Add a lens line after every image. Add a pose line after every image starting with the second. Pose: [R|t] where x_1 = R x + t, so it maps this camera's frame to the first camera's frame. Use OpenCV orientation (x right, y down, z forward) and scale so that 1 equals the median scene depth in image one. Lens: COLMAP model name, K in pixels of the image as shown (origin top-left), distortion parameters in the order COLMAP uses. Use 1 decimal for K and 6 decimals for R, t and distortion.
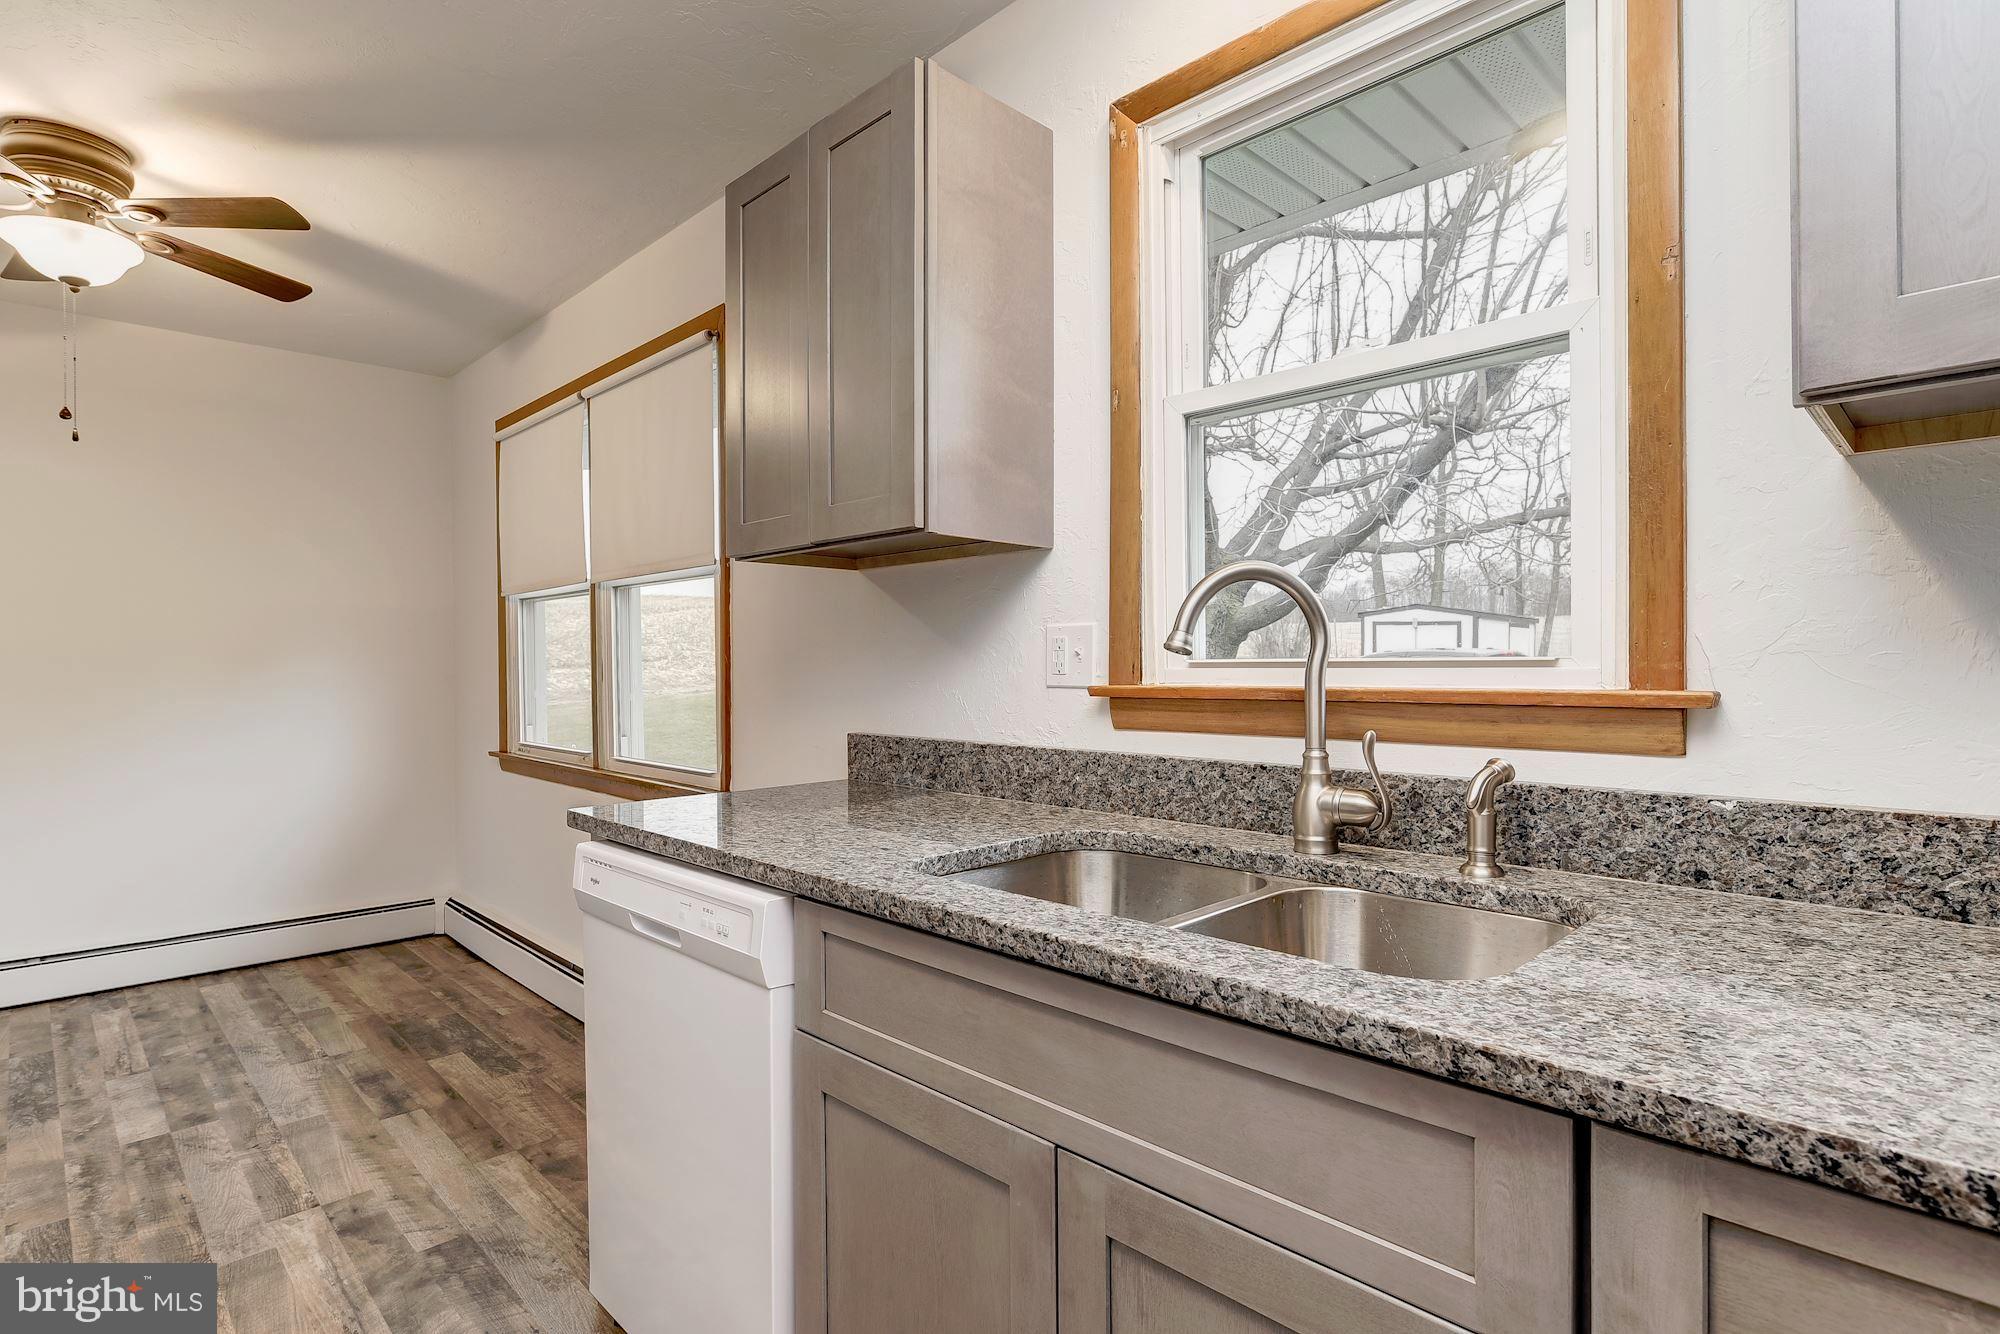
lens RADIAL K [[1005.7, 0, 1000.8], [0, 1005.7, 670.6], [0, 0, 1]] dist [-0.000338, 0.001049]
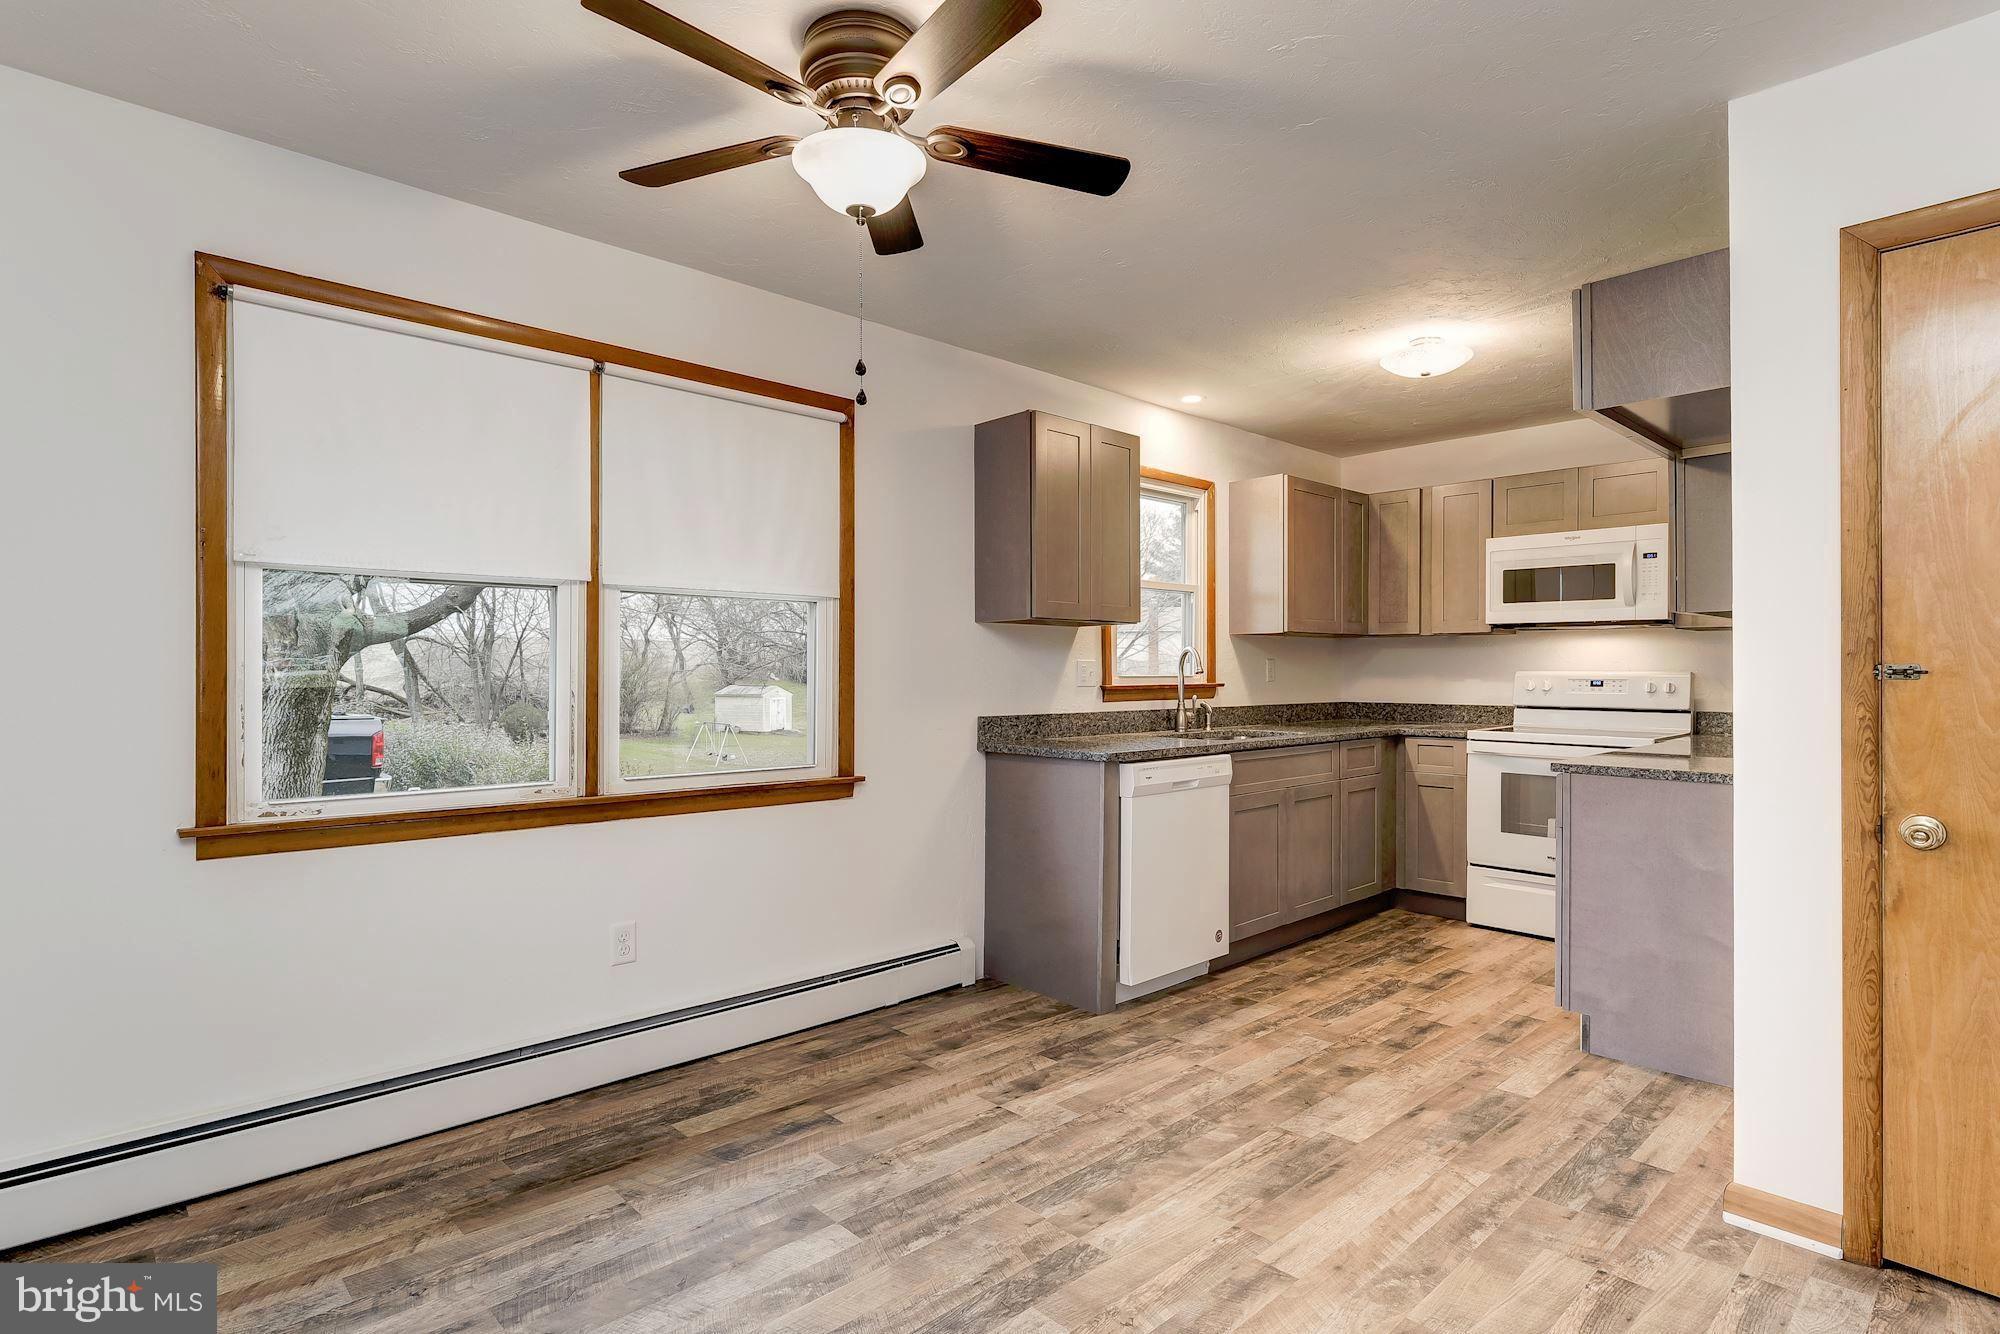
lens RADIAL K [[1005.7, 0, 1000.8], [0, 1005.7, 670.6], [0, 0, 1]] dist [-0.000338, 0.001049]
pose [[0.014842, 0.008565, 0.999853, -1.764133], [0.005275, 0.999949, -0.008644, -0.000374], [-0.999876, 0.005402, 0.014796, 0.889119]]
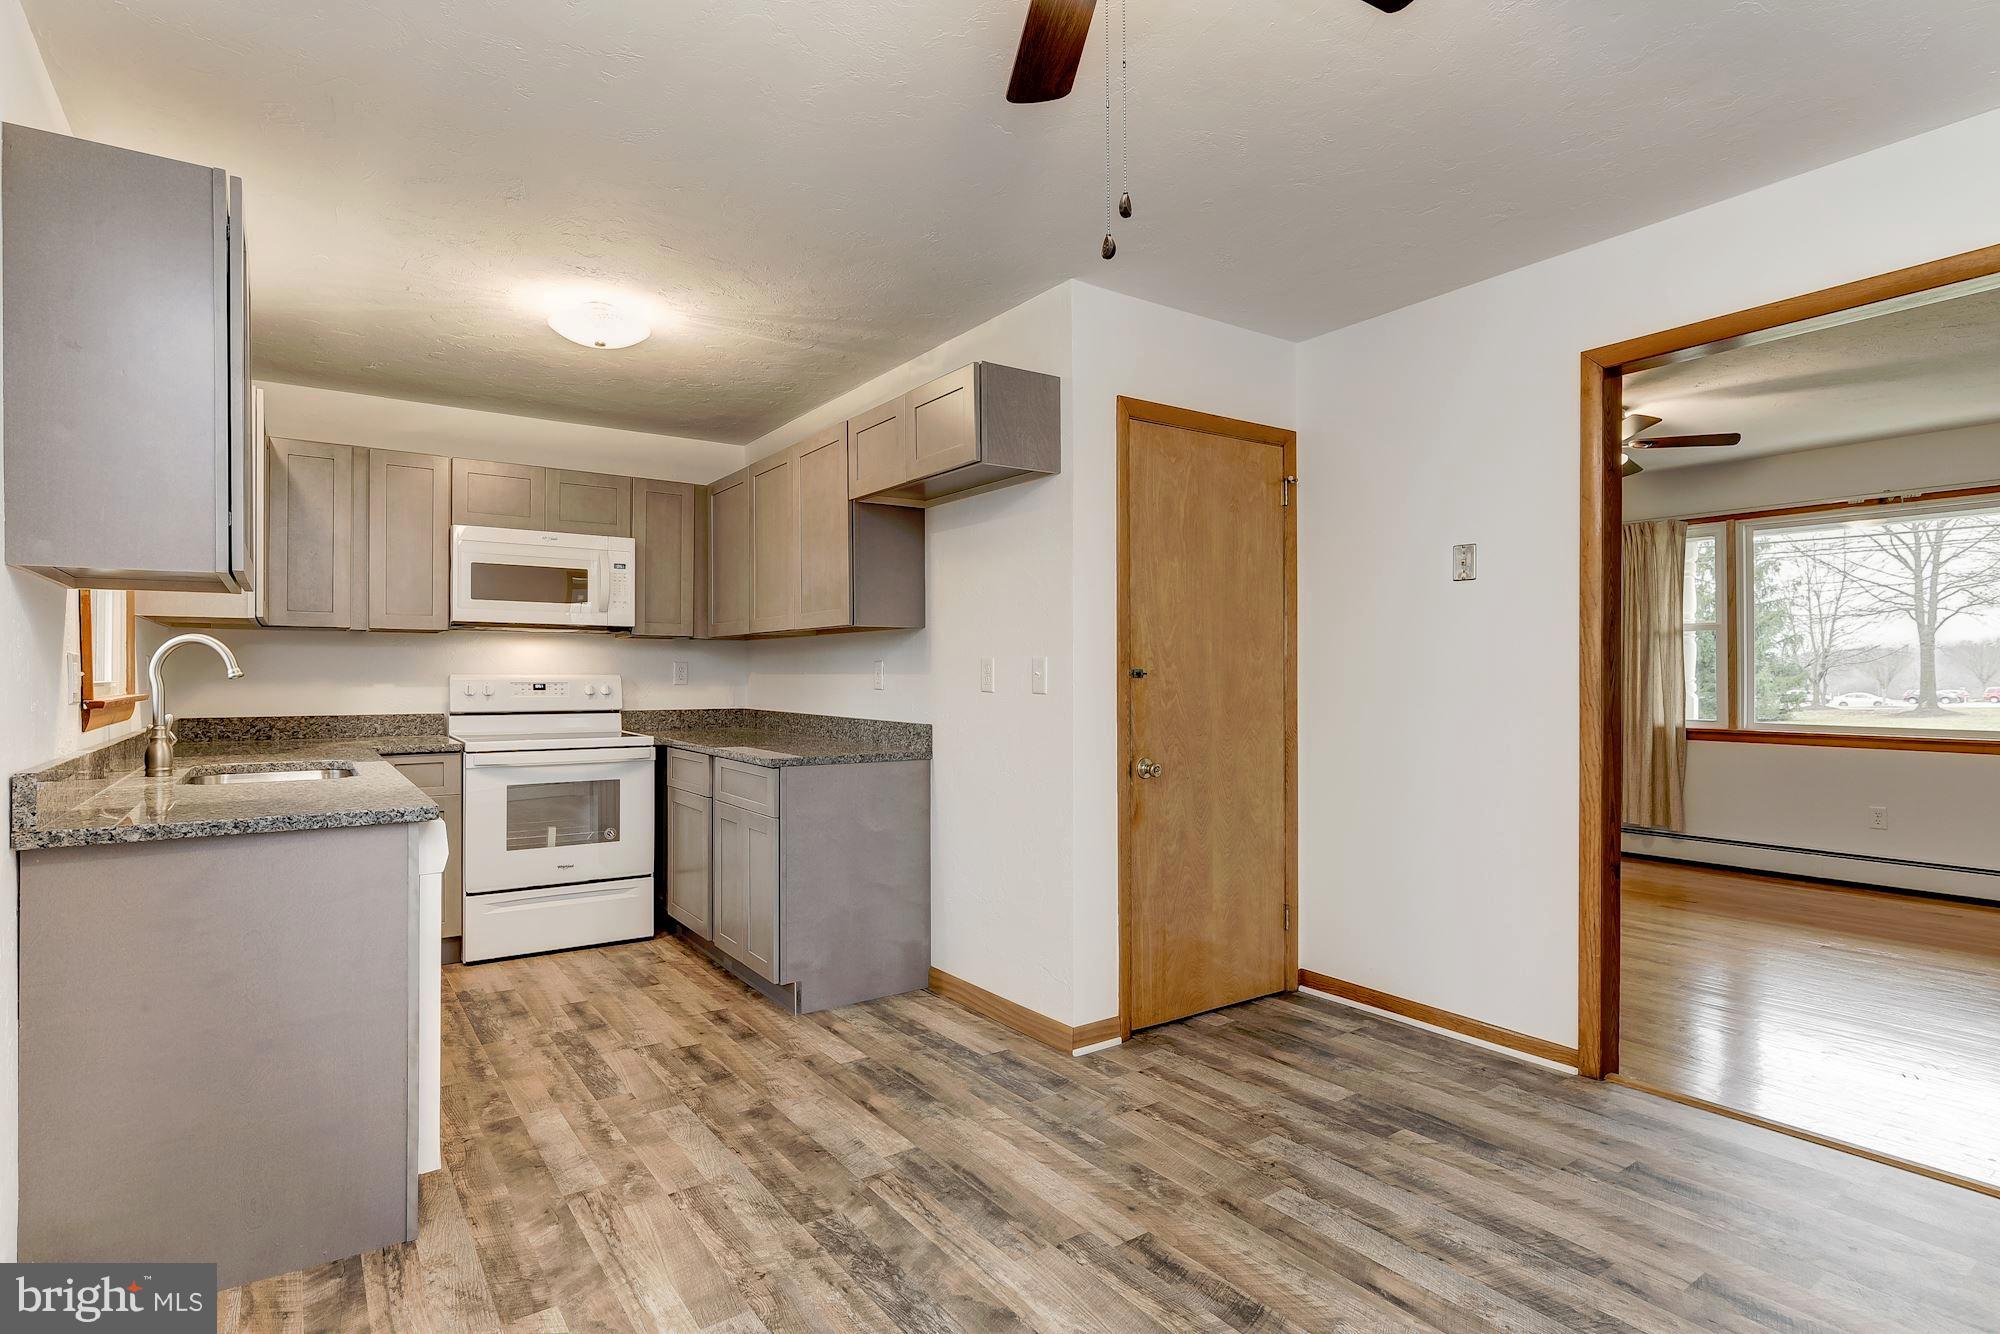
lens RADIAL K [[1010.3, 0, 1000.0], [0, 1010.3, 667.0], [0, 0, 1]] dist [-0.007519, 0.000151]
pose [[-0.987508, 0.010072, 0.157247, -0.956685], [0.009601, 0.999947, -0.003754, -0.008496], [-0.157277, -0.002197, -0.987552, 1.560907]]
